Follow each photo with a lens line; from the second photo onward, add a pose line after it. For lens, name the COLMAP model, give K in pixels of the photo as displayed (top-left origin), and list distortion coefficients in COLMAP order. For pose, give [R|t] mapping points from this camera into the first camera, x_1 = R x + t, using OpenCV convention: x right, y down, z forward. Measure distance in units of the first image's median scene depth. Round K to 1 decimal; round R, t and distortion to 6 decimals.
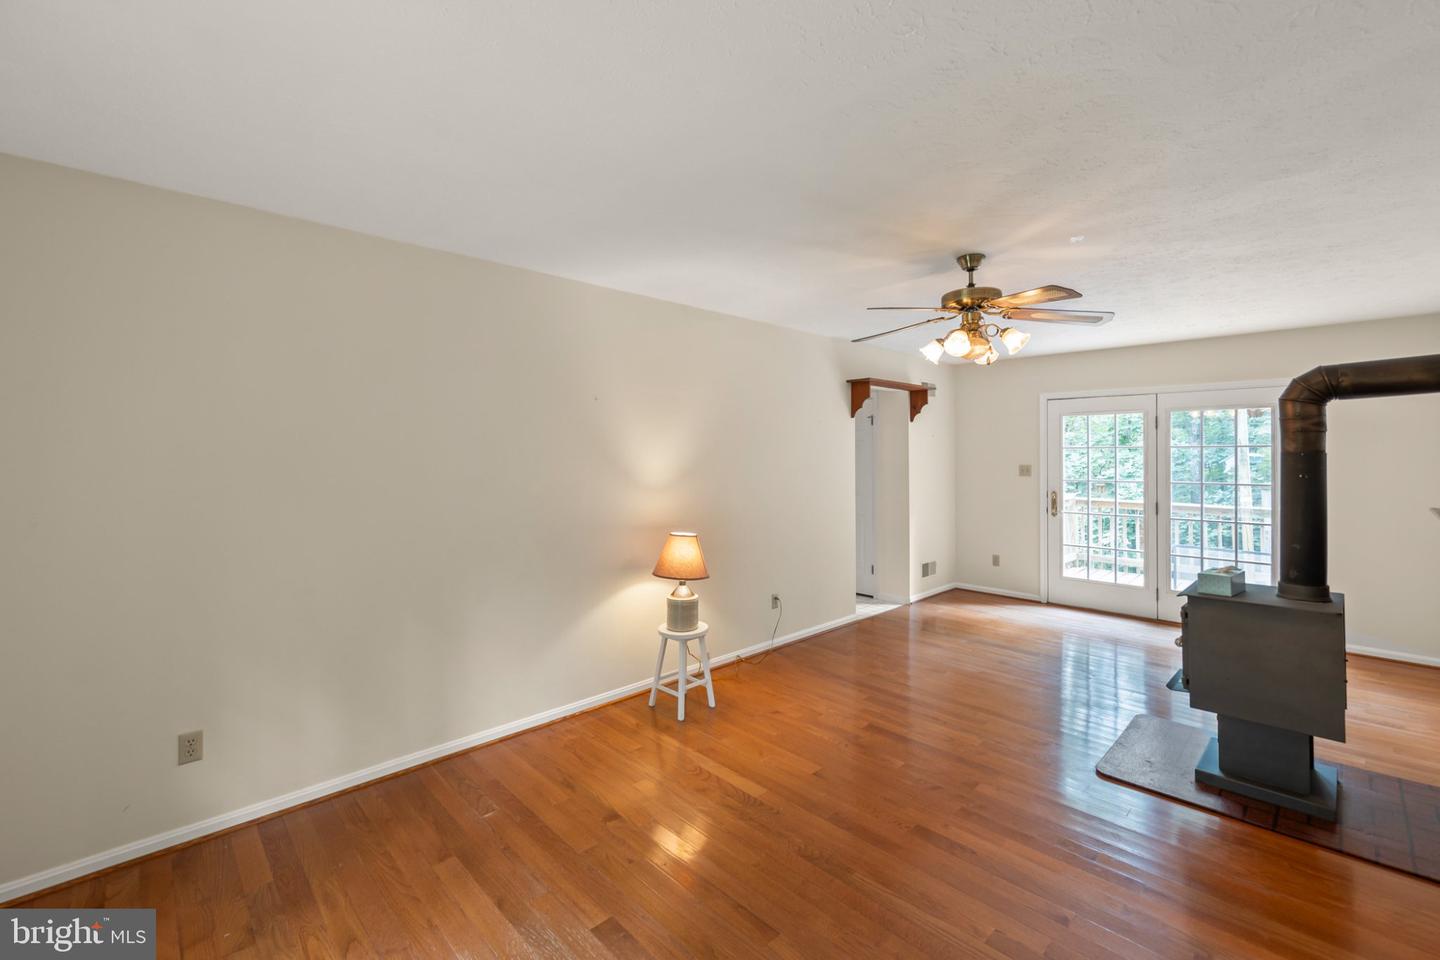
lens RADIAL K [[619.2, 0, 702.1], [0, 619.2, 444.7], [0, 0, 1]] dist [0.016390, 0.000230]
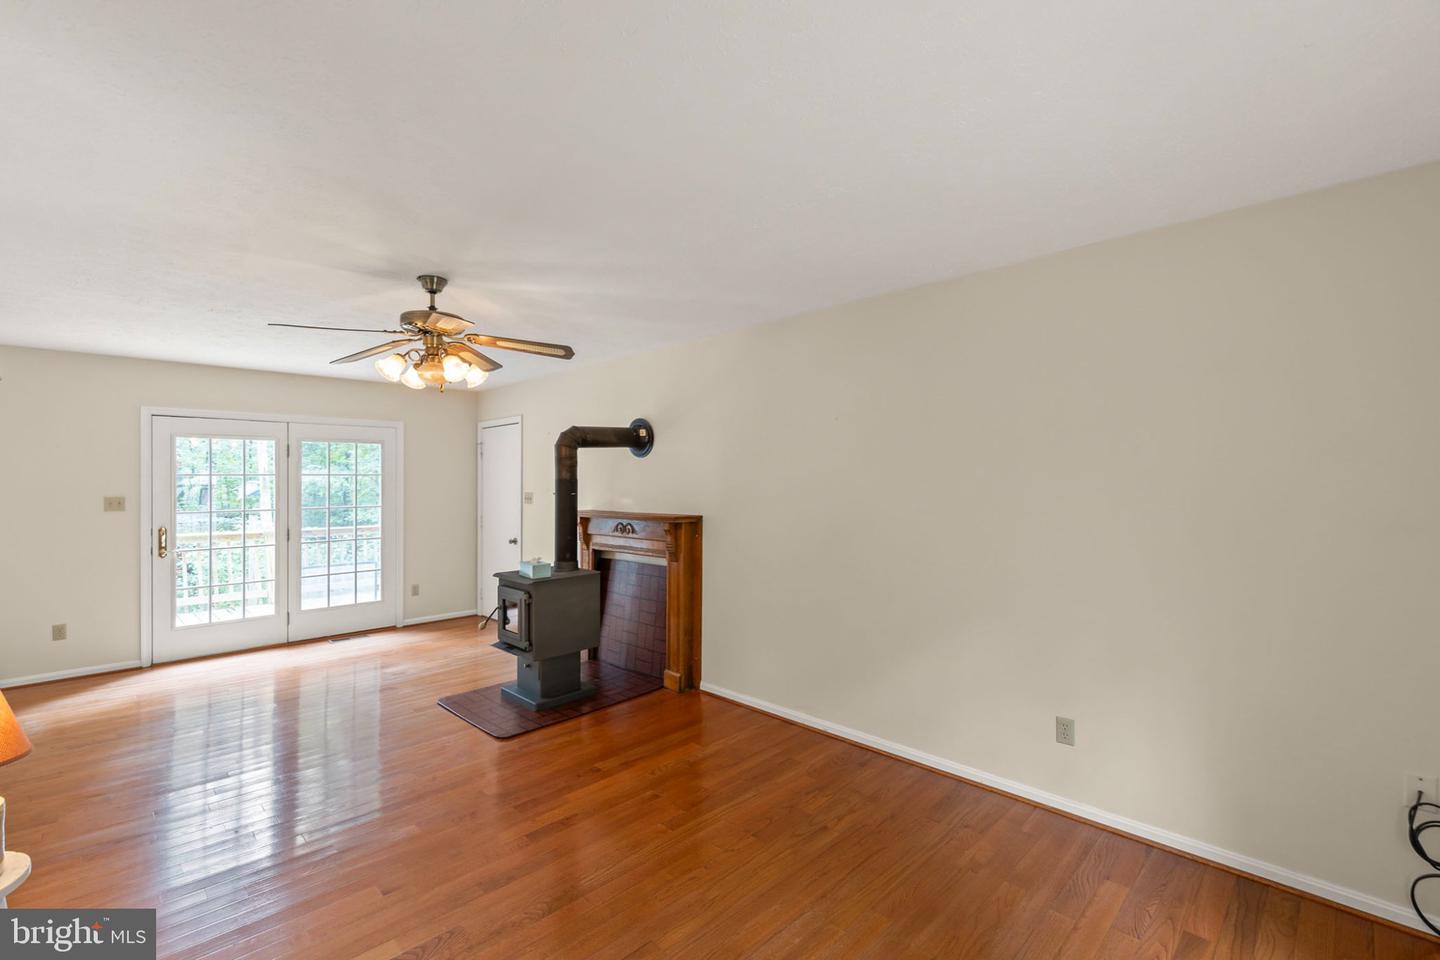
lens RADIAL K [[619.2, 0, 721.1], [0, 619.2, 485.3], [0, 0, 1]] dist [0.016390, 0.000230]
pose [[-0.005391, -0.009229, 0.999943, -0.332226], [-0.009647, 0.999911, 0.009177, 0.005654], [-0.999939, -0.009597, -0.005480, 0.329994]]
